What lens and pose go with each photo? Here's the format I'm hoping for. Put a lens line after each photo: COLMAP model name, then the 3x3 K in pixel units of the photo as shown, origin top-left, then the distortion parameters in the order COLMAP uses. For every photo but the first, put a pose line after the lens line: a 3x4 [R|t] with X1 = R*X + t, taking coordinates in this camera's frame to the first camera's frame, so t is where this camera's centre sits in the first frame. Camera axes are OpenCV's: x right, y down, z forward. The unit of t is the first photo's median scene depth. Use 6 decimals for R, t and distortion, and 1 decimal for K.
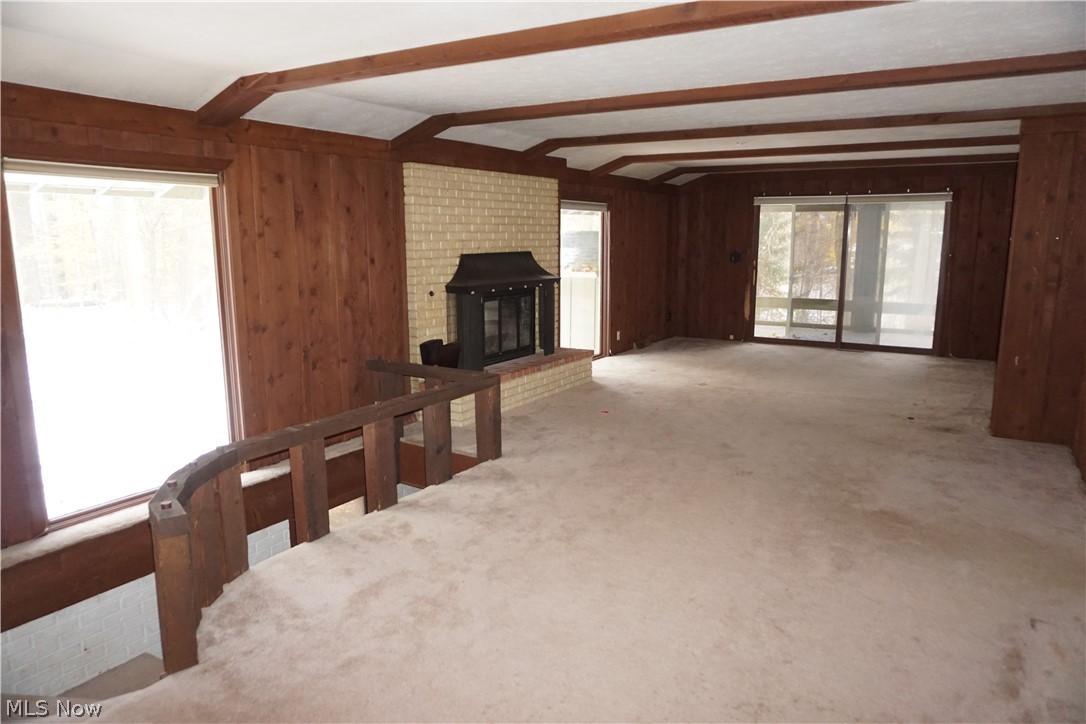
lens RADIAL K [[724.5, 0, 543.0], [0, 724.5, 362.0], [0, 0, 1]] dist [-0.051692, 0.033289]
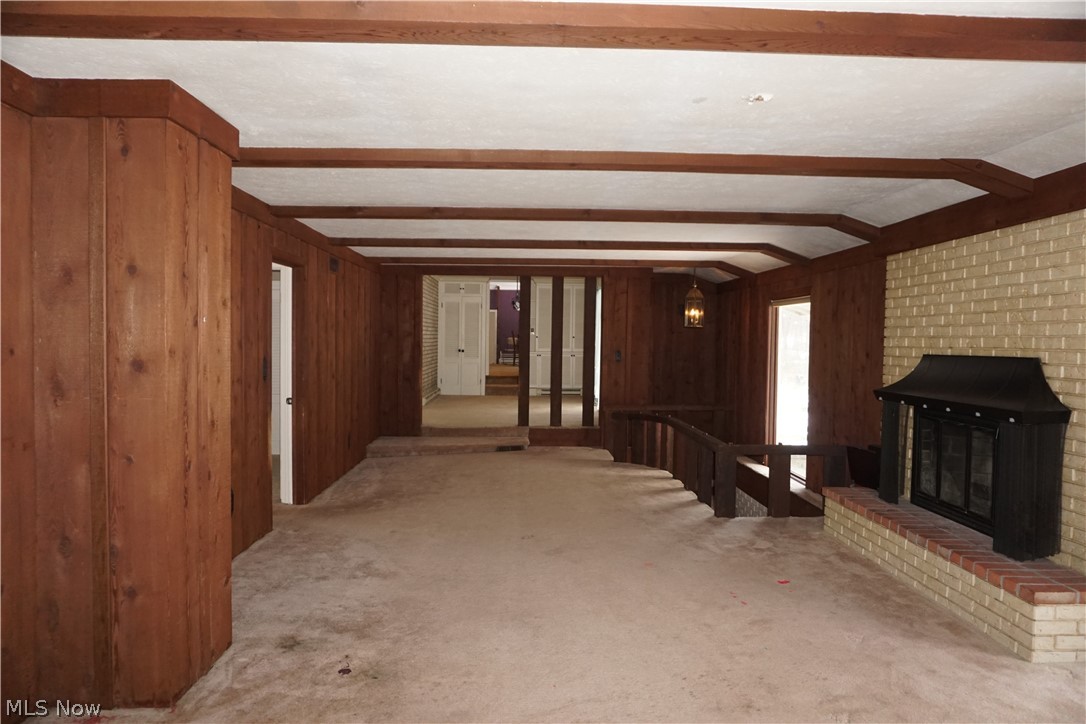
lens RADIAL K [[724.5, 0, 543.0], [0, 724.5, 362.0], [0, 0, 1]] dist [-0.051692, 0.033289]
pose [[-0.833419, 0.046728, -0.550663, 0.612413], [-0.063105, 0.981855, 0.178825, -0.233283], [0.549027, 0.183786, -0.815348, 1.295528]]
